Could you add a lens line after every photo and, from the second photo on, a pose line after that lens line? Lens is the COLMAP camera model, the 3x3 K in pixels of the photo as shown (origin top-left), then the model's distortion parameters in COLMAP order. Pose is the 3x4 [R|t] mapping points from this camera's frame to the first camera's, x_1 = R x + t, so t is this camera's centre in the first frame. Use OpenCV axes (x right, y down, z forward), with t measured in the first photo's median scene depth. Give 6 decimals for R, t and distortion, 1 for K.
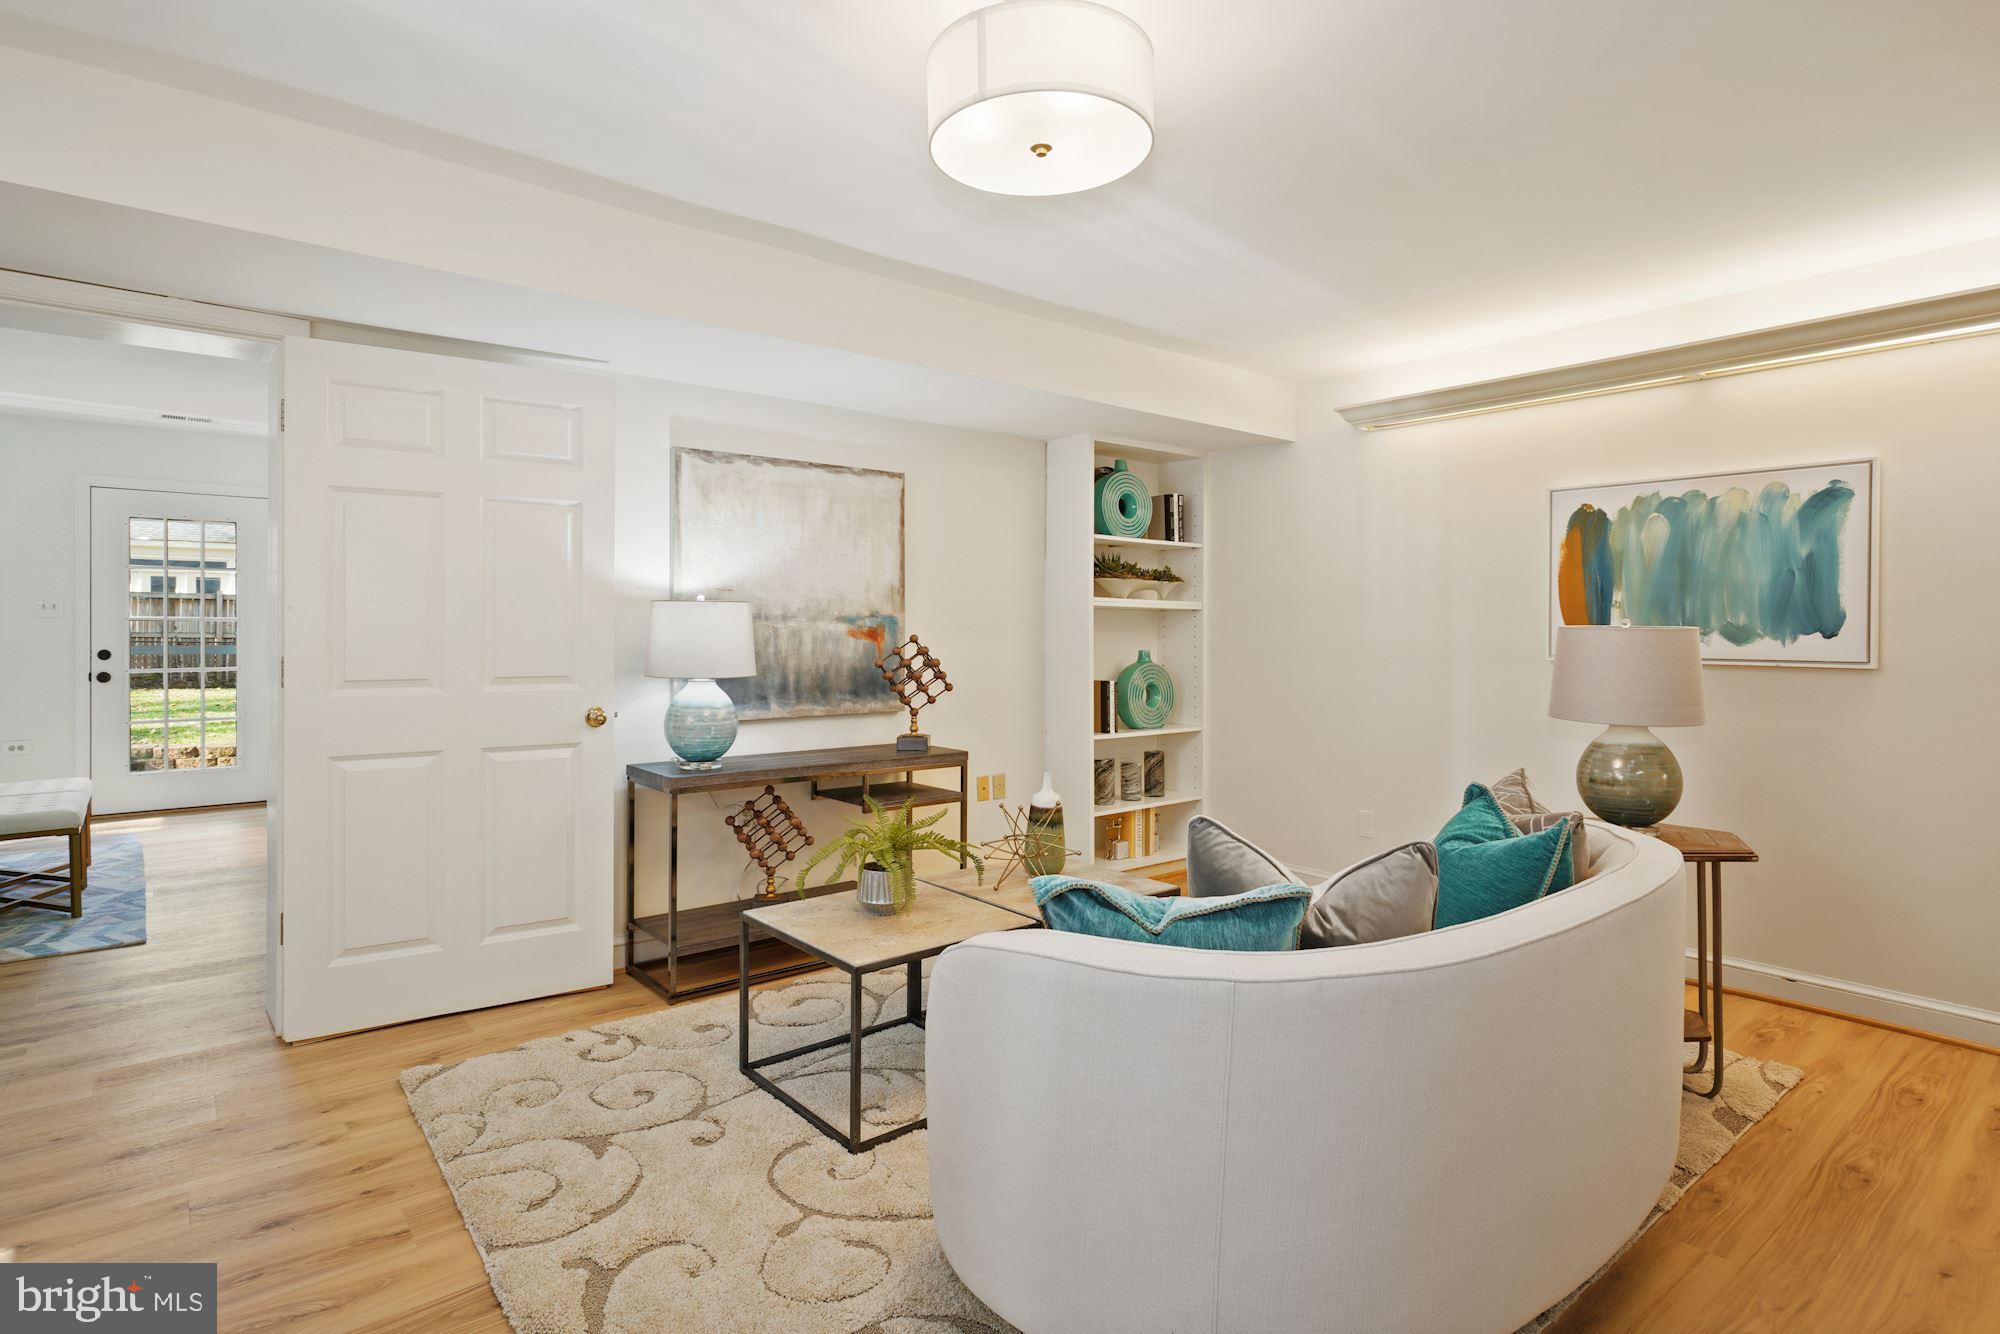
lens RADIAL K [[1041.3, 0, 1001.8], [0, 1041.3, 629.9], [0, 0, 1]] dist [0.001275, 0.000371]
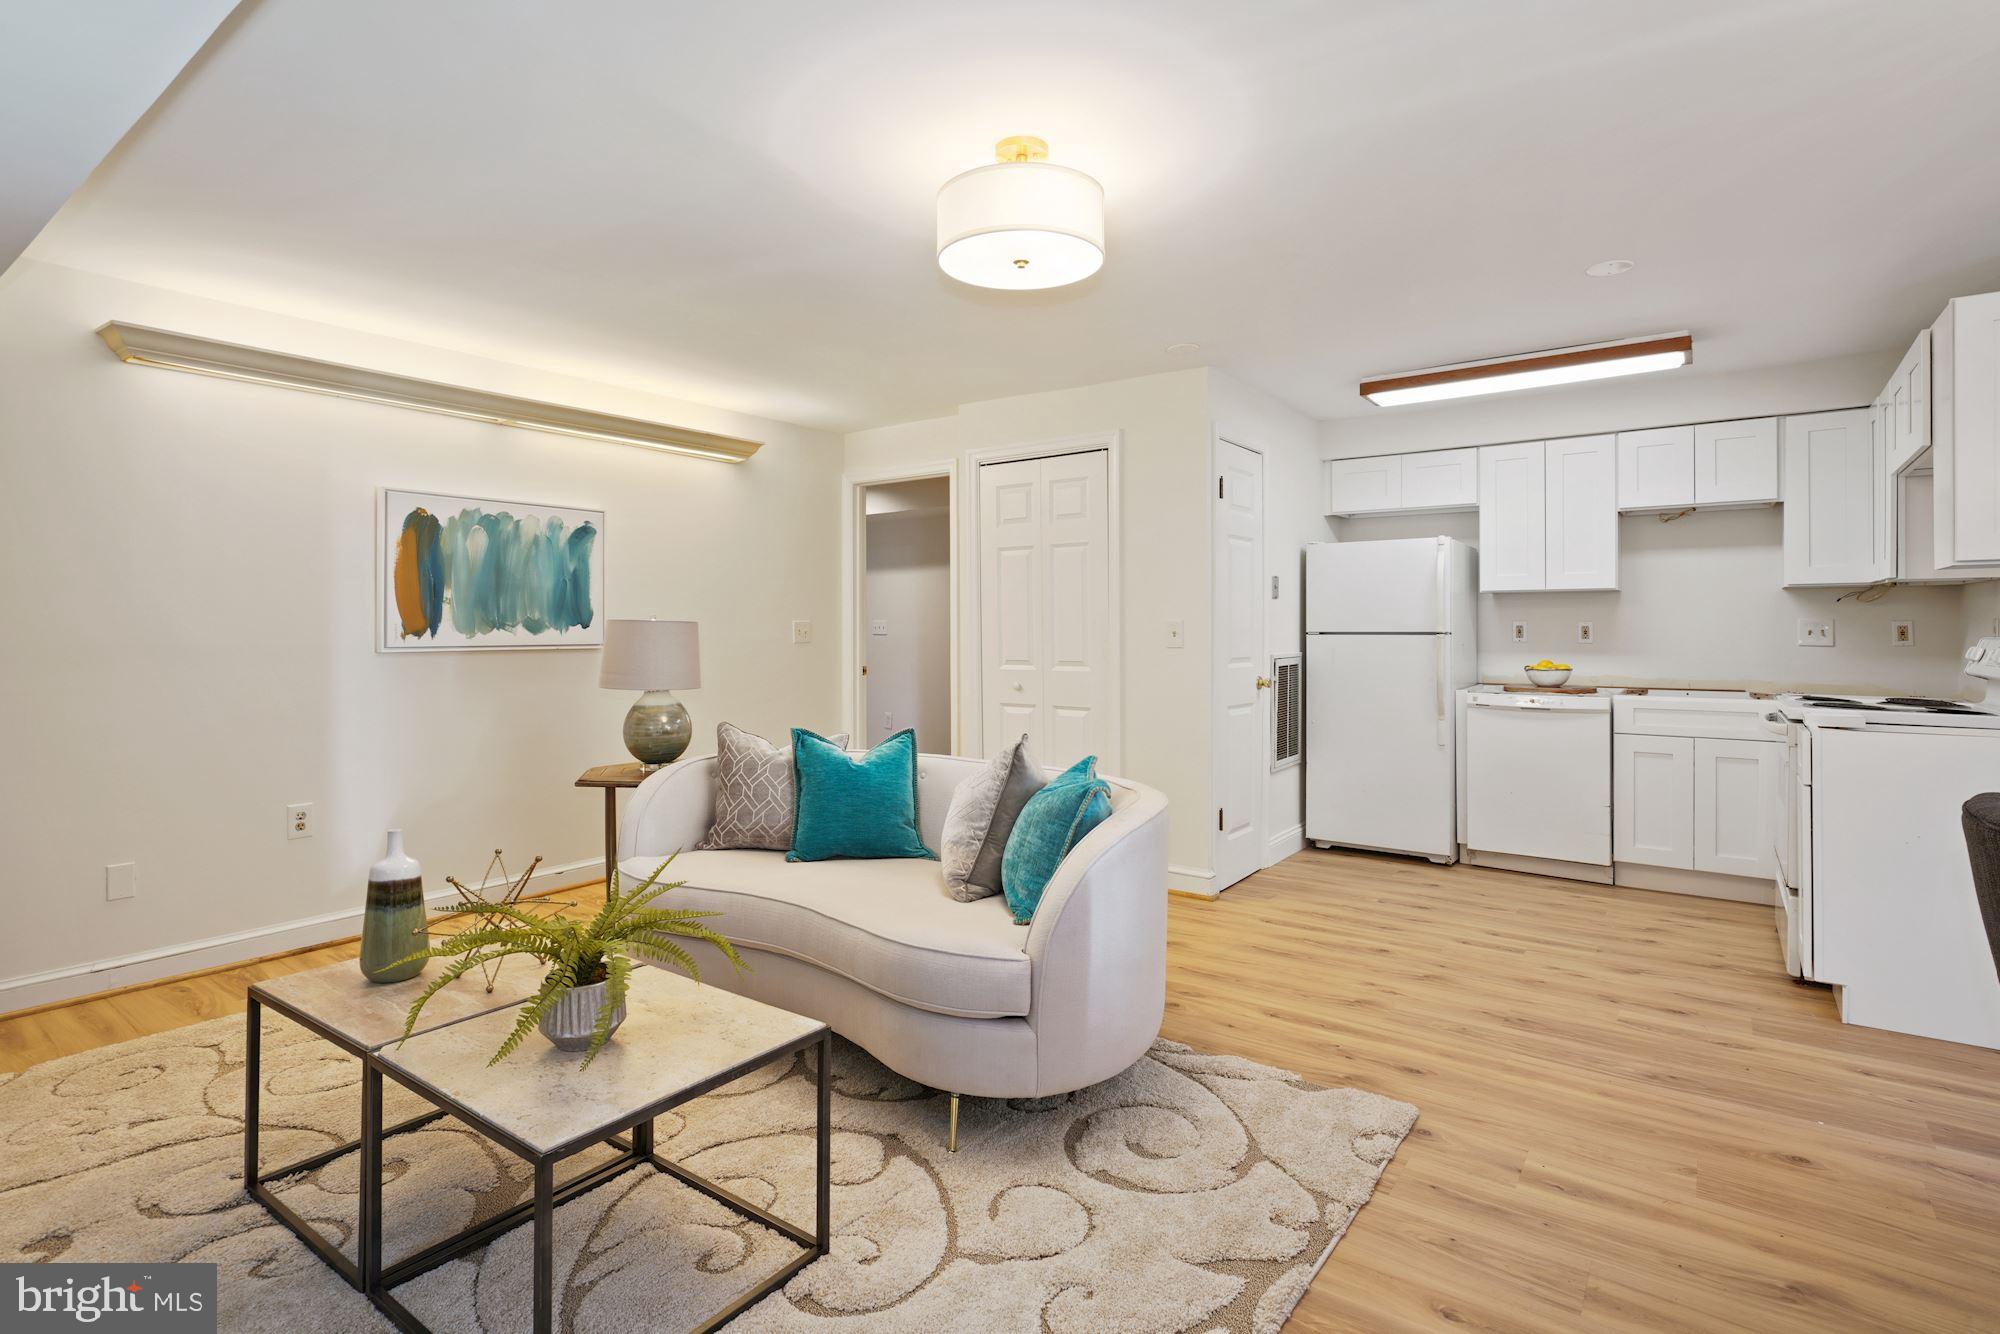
lens RADIAL K [[988.8, 0, 993.5], [0, 988.8, 616.0], [0, 0, 1]] dist [0.001326, 0.000002]
pose [[-0.244347, 0.005945, 0.969670, -0.662916], [-0.000054, 0.999981, -0.006145, -0.000852], [-0.969688, -0.001553, -0.244342, 0.746685]]
